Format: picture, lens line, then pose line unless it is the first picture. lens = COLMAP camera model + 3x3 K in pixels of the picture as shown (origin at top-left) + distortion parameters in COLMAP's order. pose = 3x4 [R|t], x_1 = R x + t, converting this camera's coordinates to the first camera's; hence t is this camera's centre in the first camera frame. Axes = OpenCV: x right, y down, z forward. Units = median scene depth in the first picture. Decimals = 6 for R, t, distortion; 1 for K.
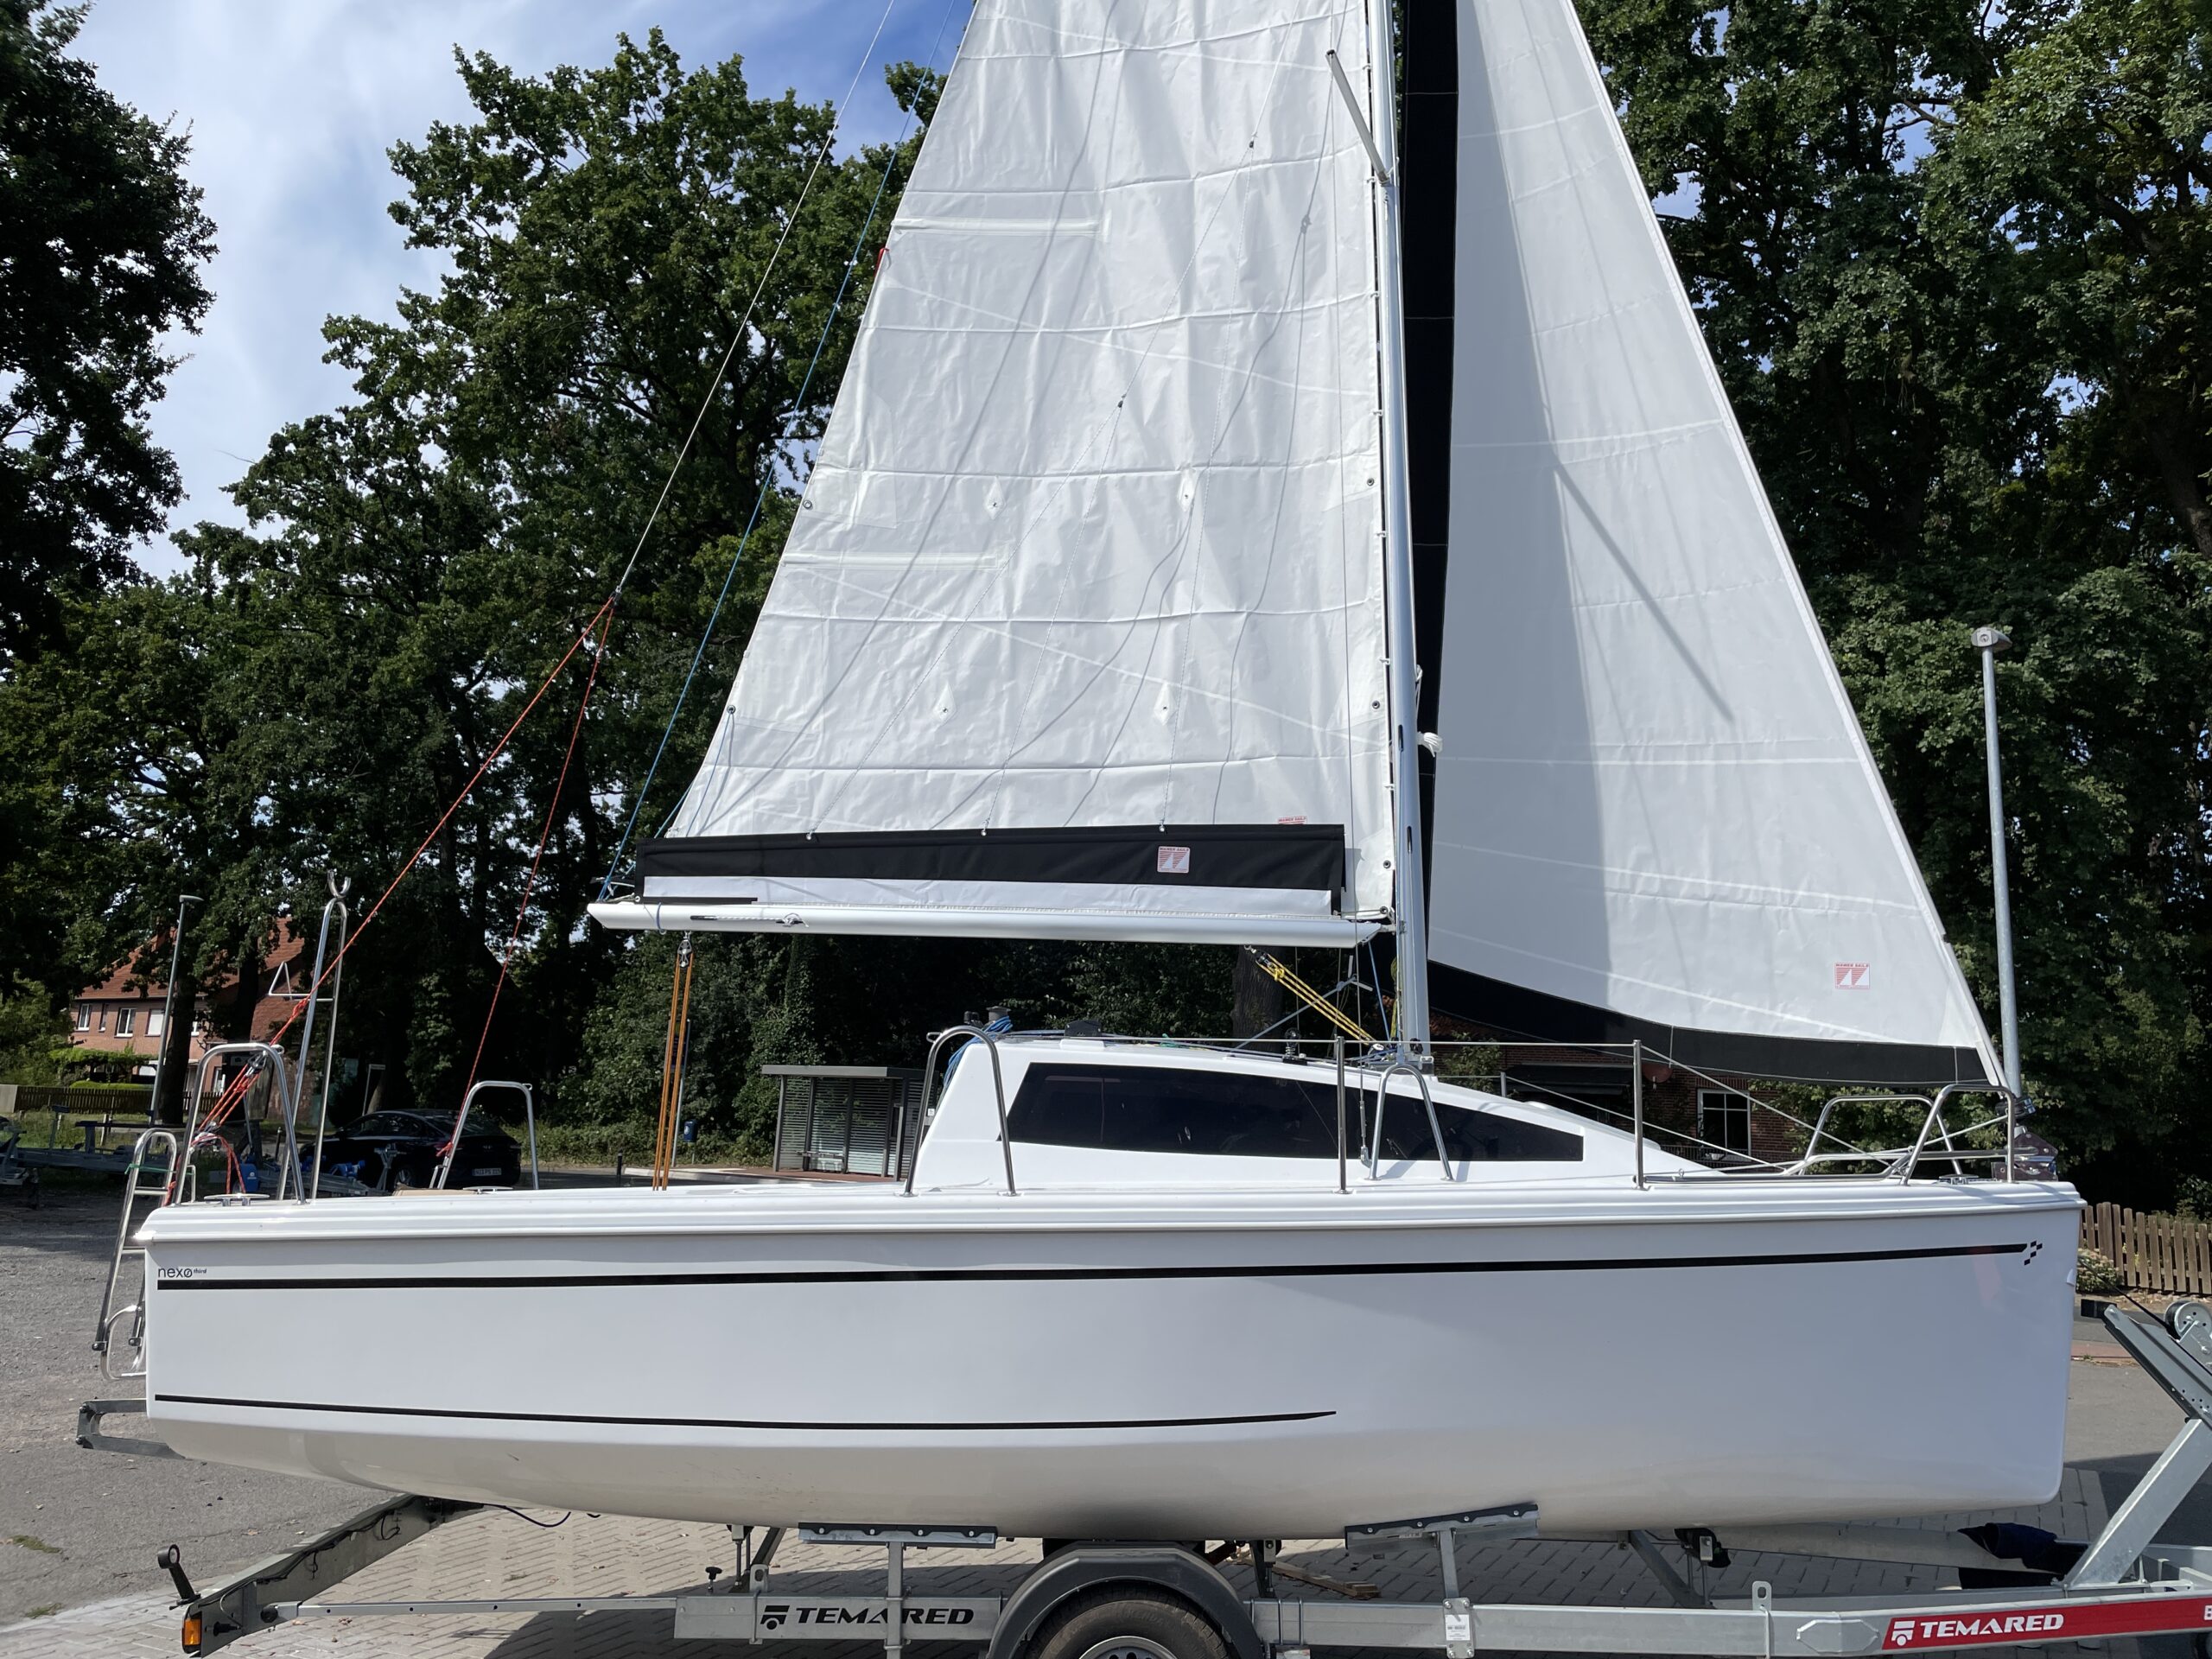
lens RADIAL K [[1674.9, 0, 1119.4], [0, 1674.9, 824.3], [0, 0, 1]] dist [0.103532, -0.140286]
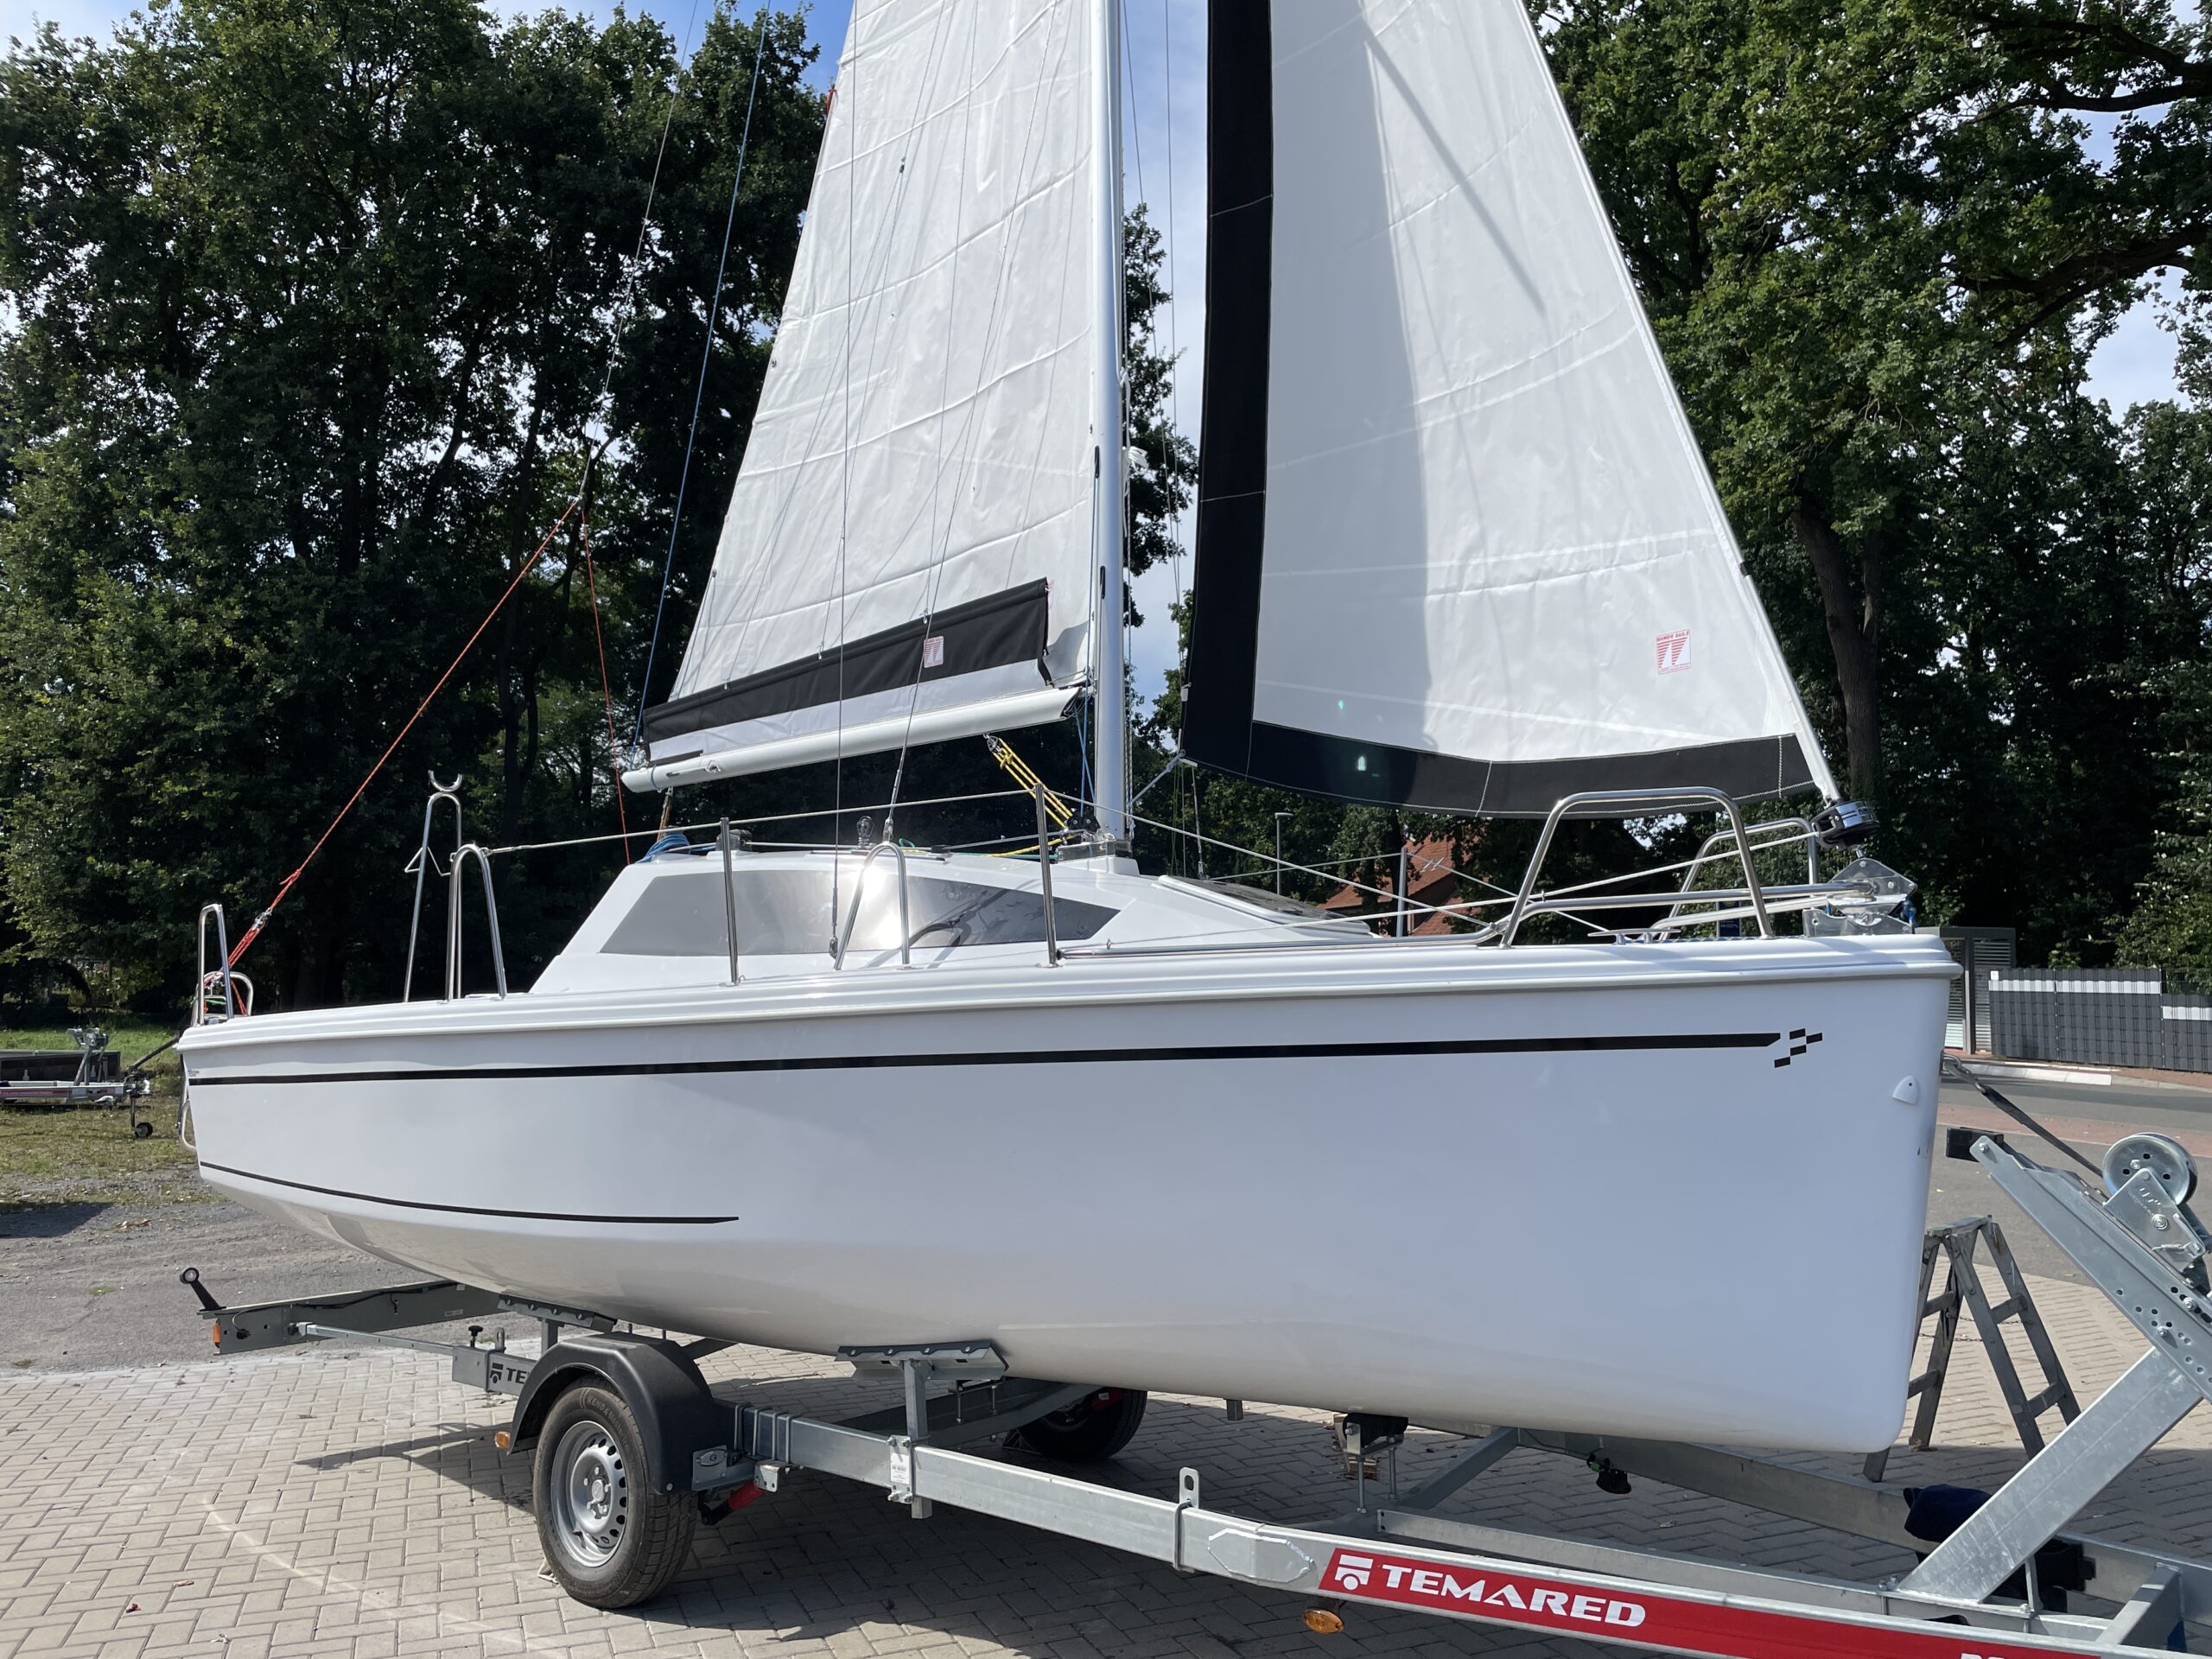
lens RADIAL K [[1674.9, 0, 1119.4], [0, 1674.9, 824.3], [0, 0, 1]] dist [0.103532, -0.140286]
pose [[0.752555, -0.100002, -0.650892, 0.715577], [0.142260, 0.989751, 0.012416, 0.120825], [0.642980, -0.101939, 0.759069, 0.359992]]
